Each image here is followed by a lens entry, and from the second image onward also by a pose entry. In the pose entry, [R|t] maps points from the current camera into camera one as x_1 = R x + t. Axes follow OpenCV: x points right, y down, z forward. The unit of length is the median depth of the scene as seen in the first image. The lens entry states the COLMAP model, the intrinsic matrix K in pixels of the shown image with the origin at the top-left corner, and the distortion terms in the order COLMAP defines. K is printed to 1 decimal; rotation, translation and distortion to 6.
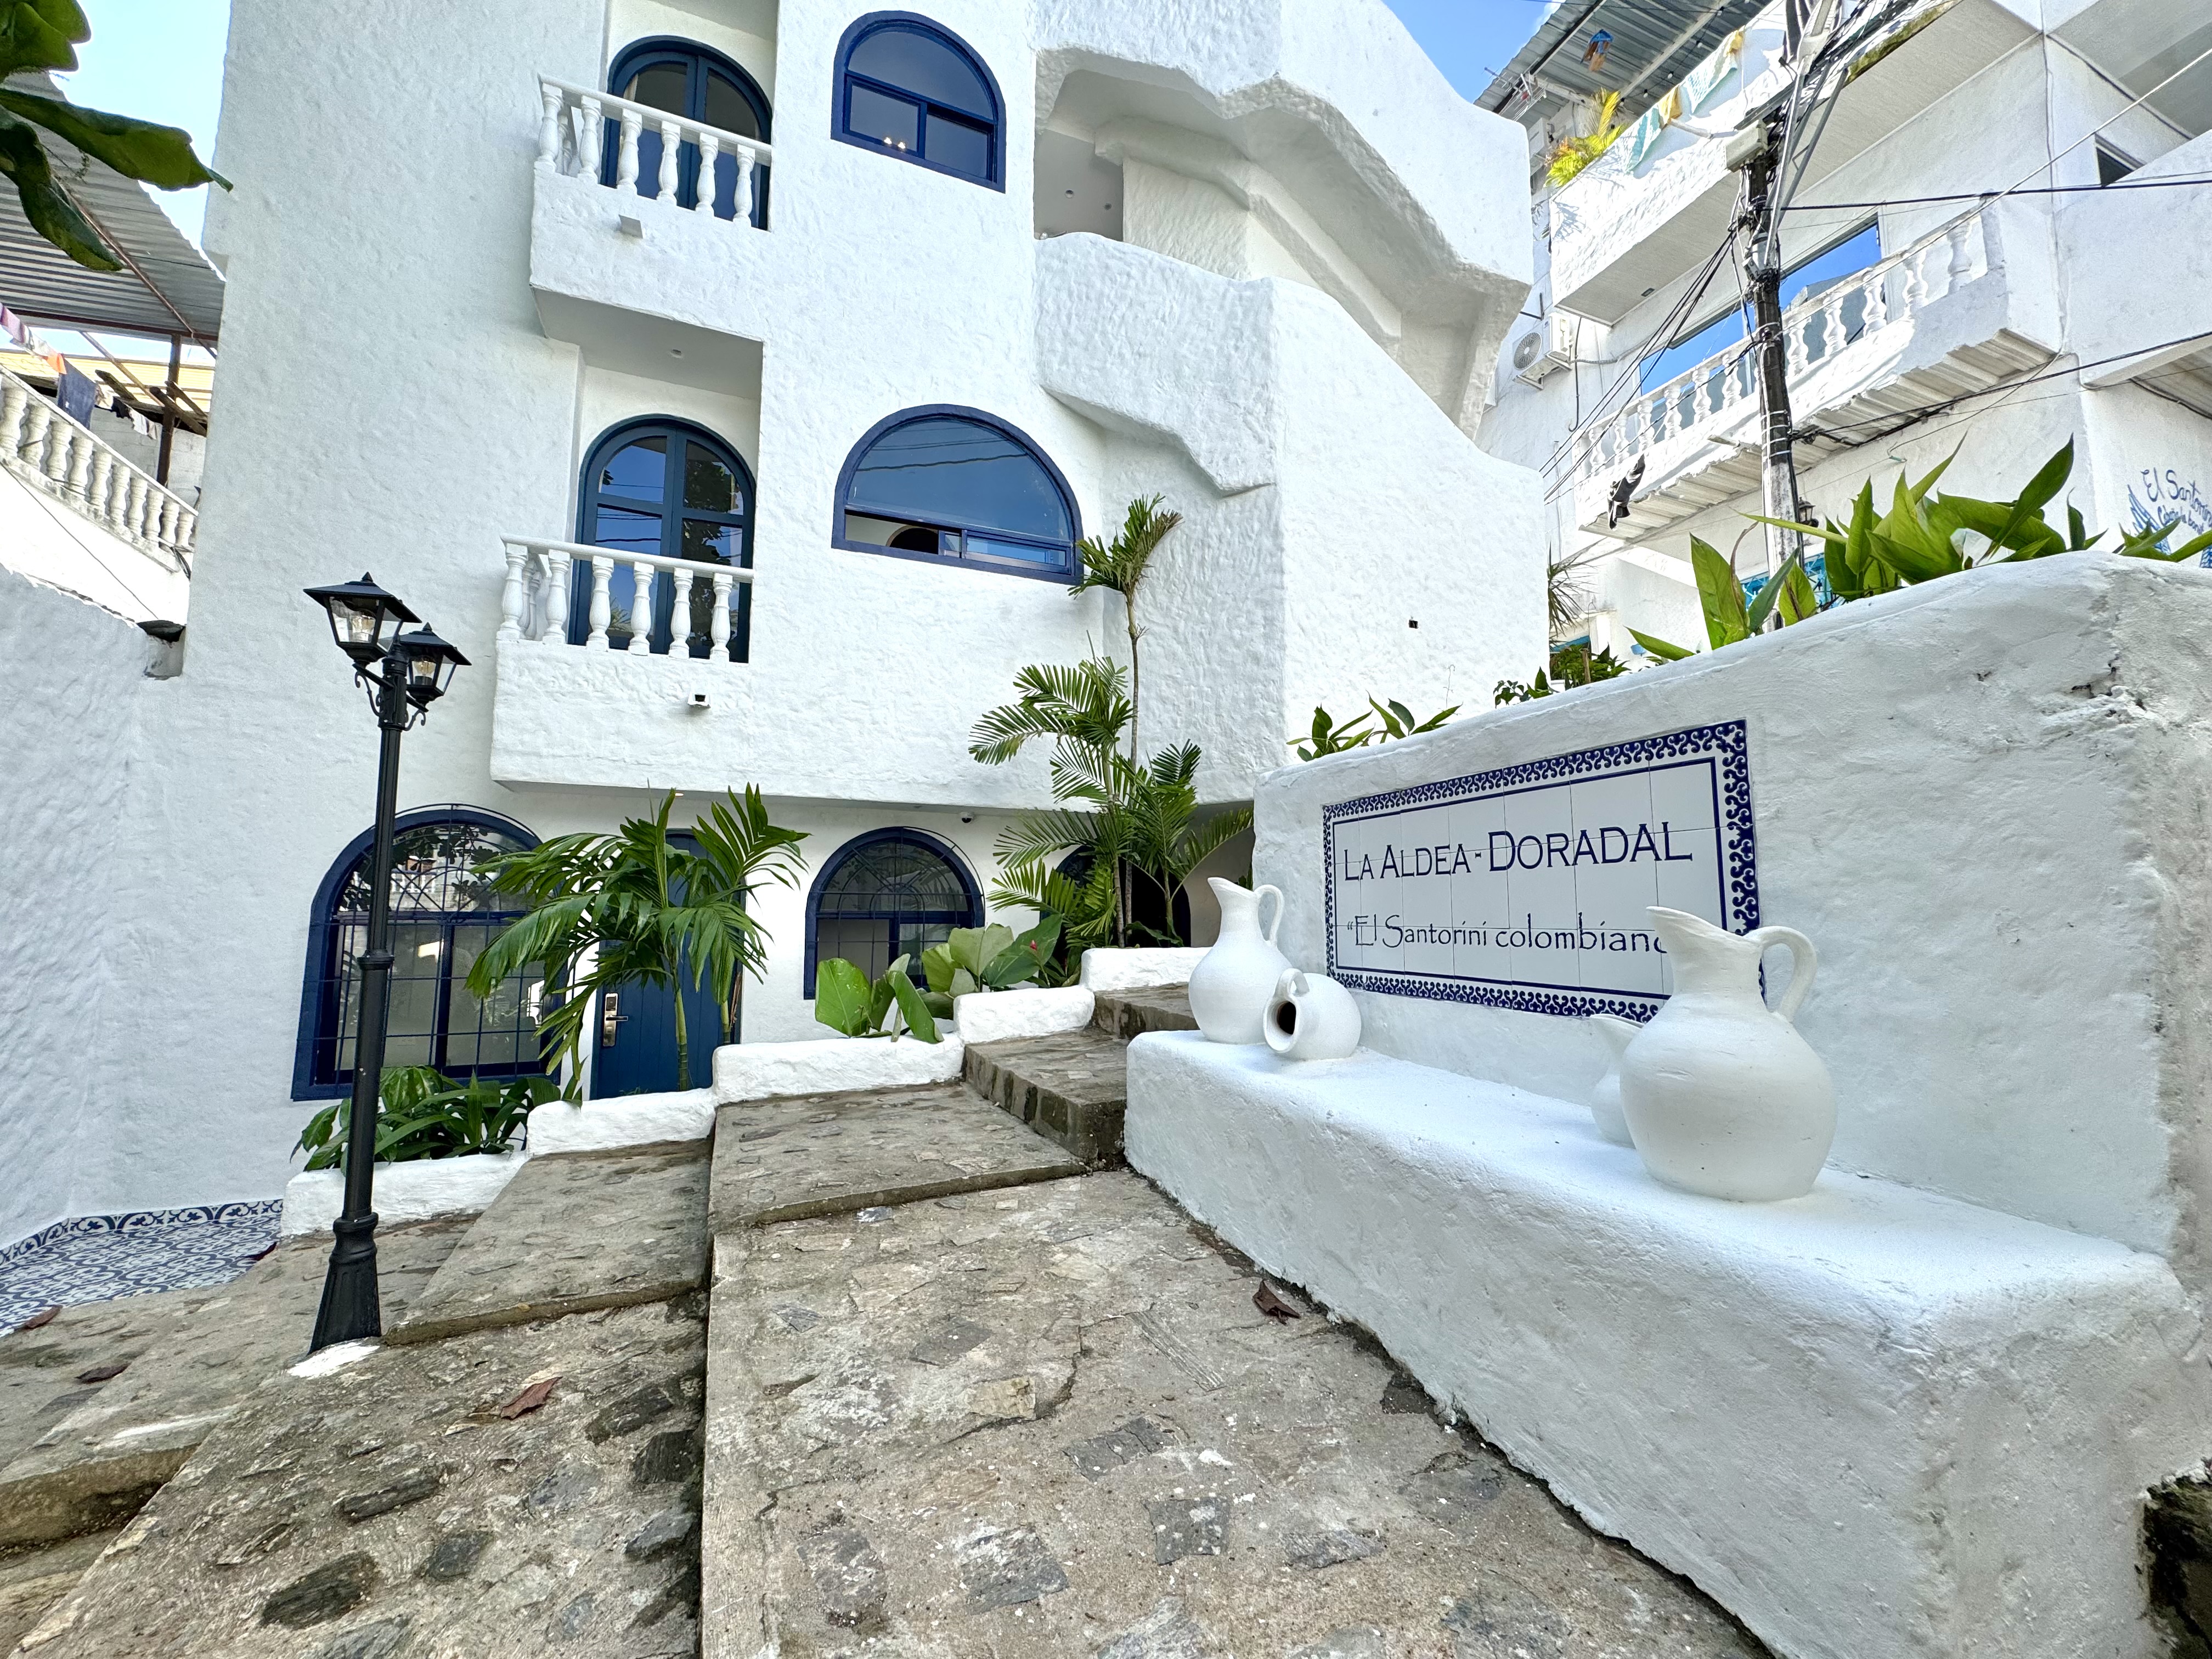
lens RADIAL K [[877.9, 0, 1105.7], [0, 877.9, 818.2], [0, 0, 1]] dist [0.000989, -0.000163]
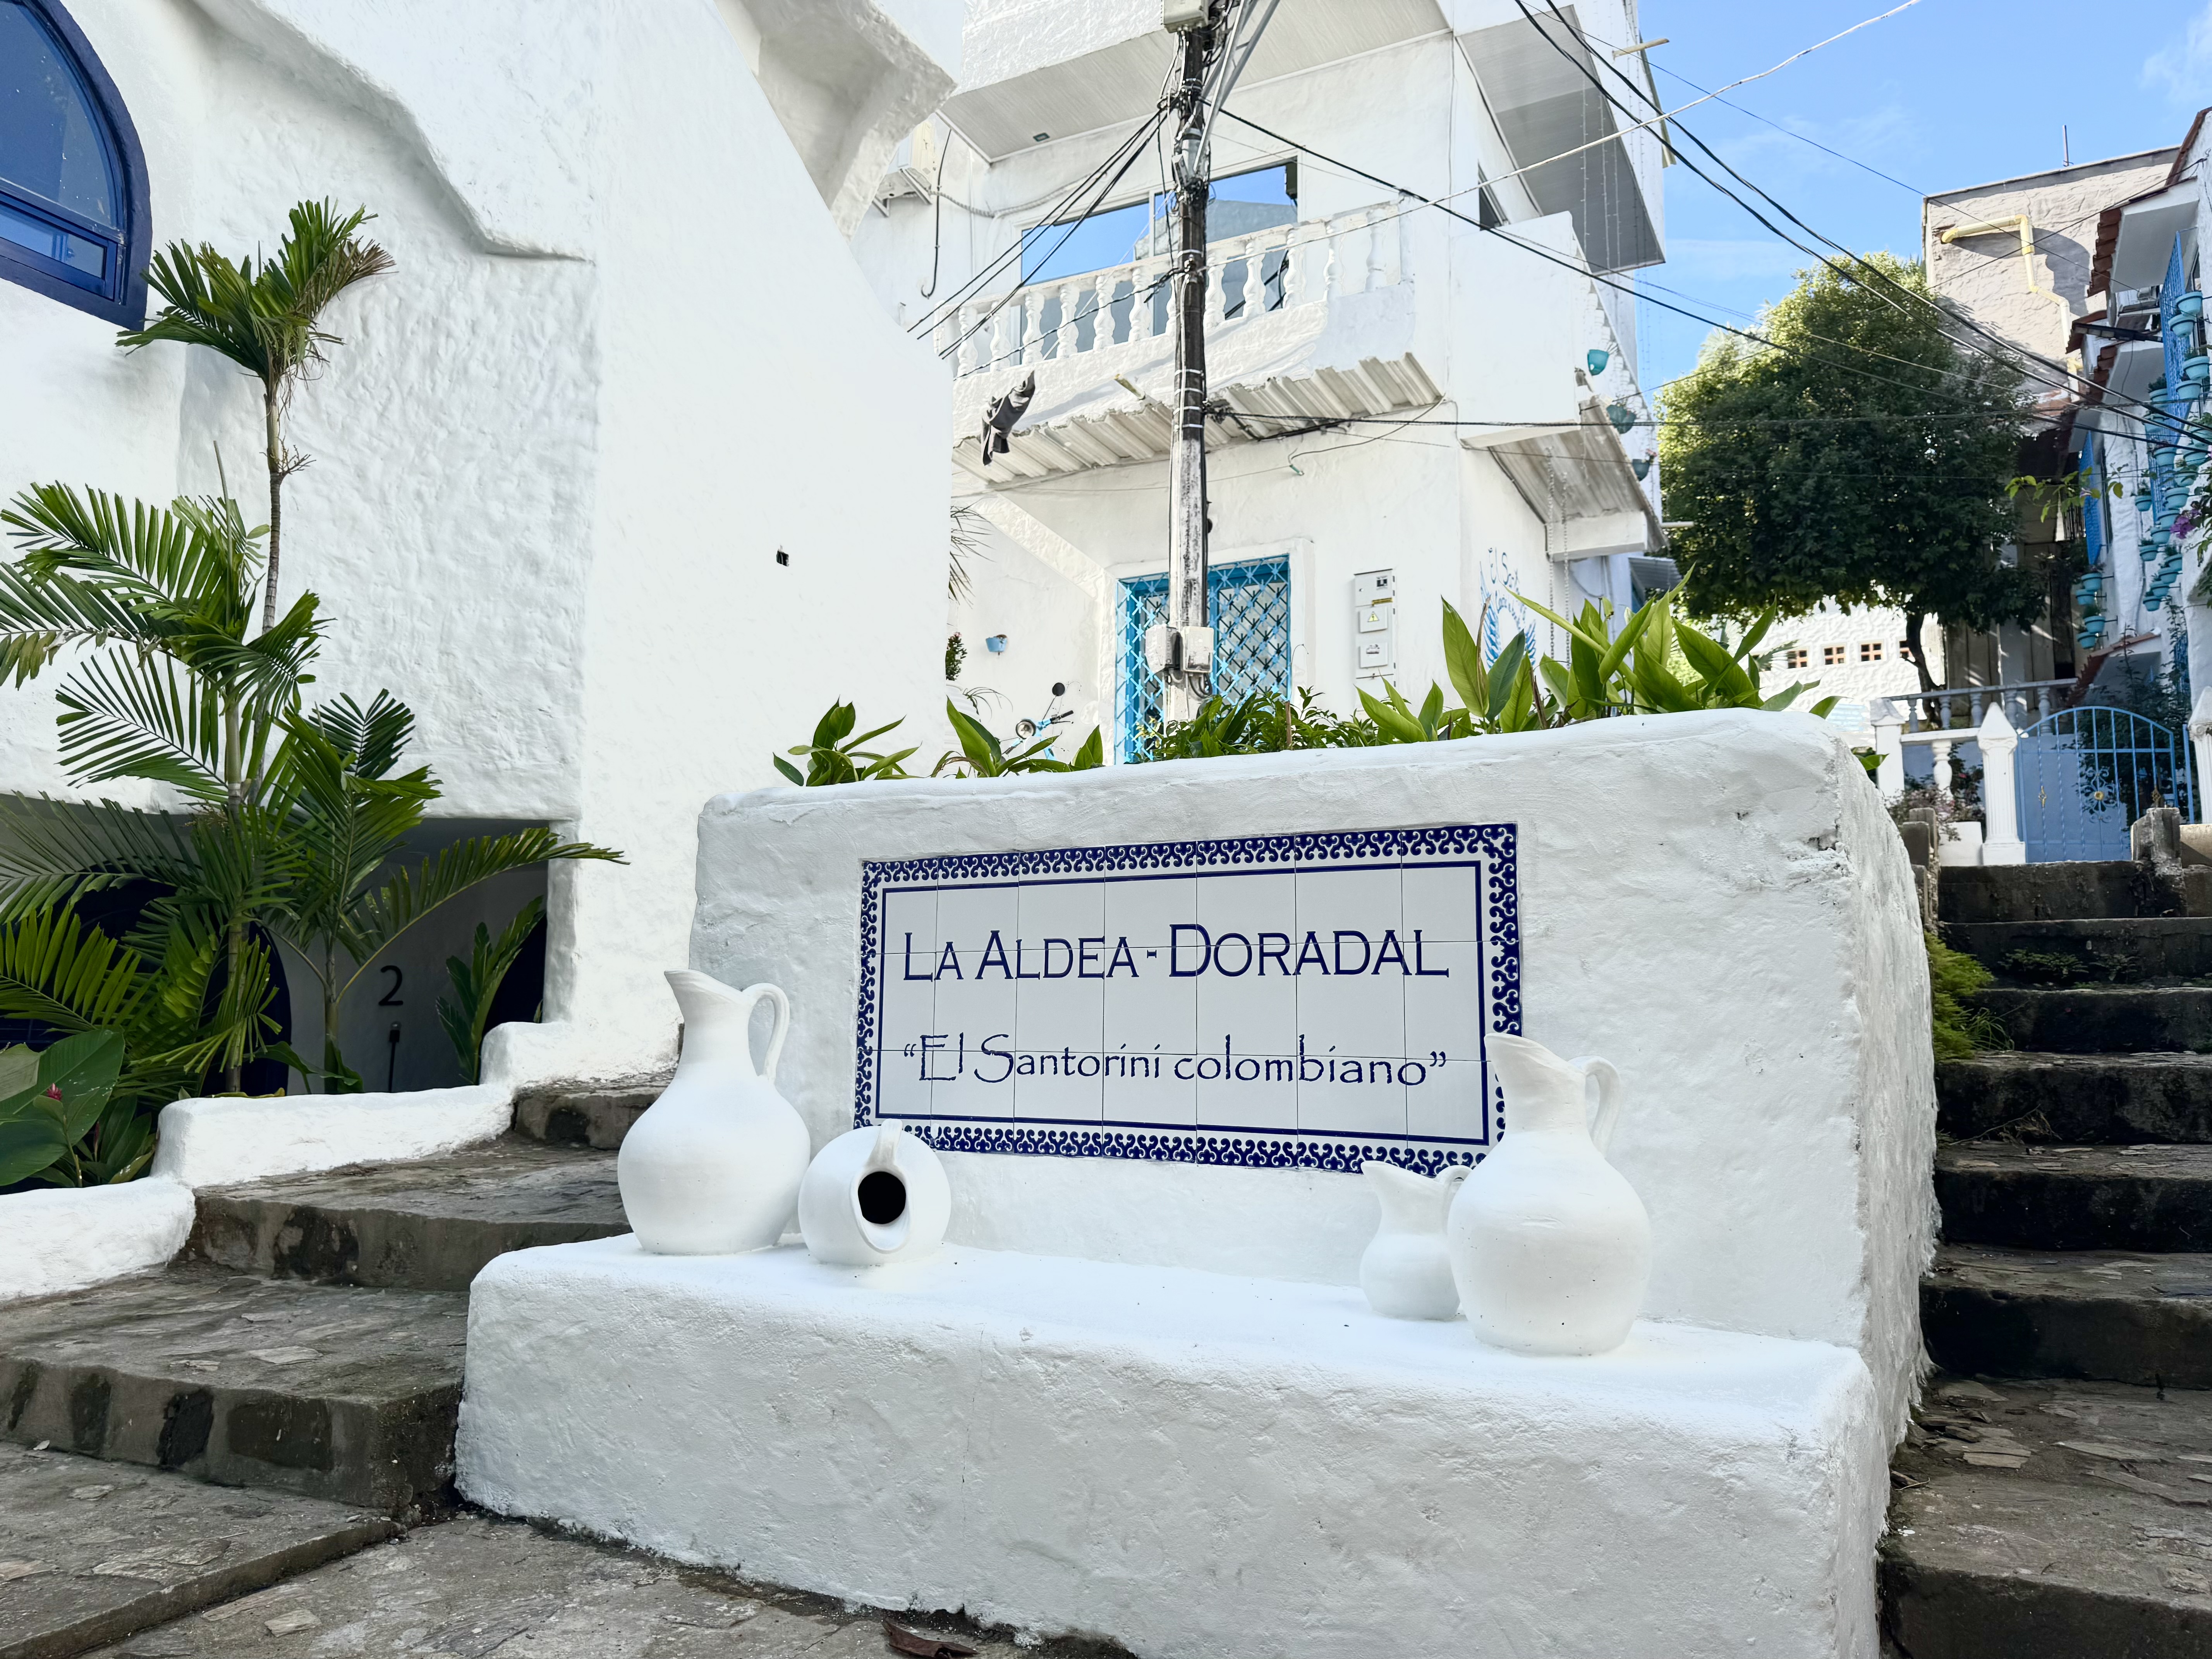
lens RADIAL K [[1568.6, 0, 1064.3], [0, 1568.6, 807.7], [0, 0, 1]] dist [0.122784, -0.202205]
pose [[0.758702, 0.093343, 0.644715, -0.414524], [-0.077984, 0.995578, -0.052370, -0.004544], [-0.646753, -0.010544, 0.762627, 0.037155]]
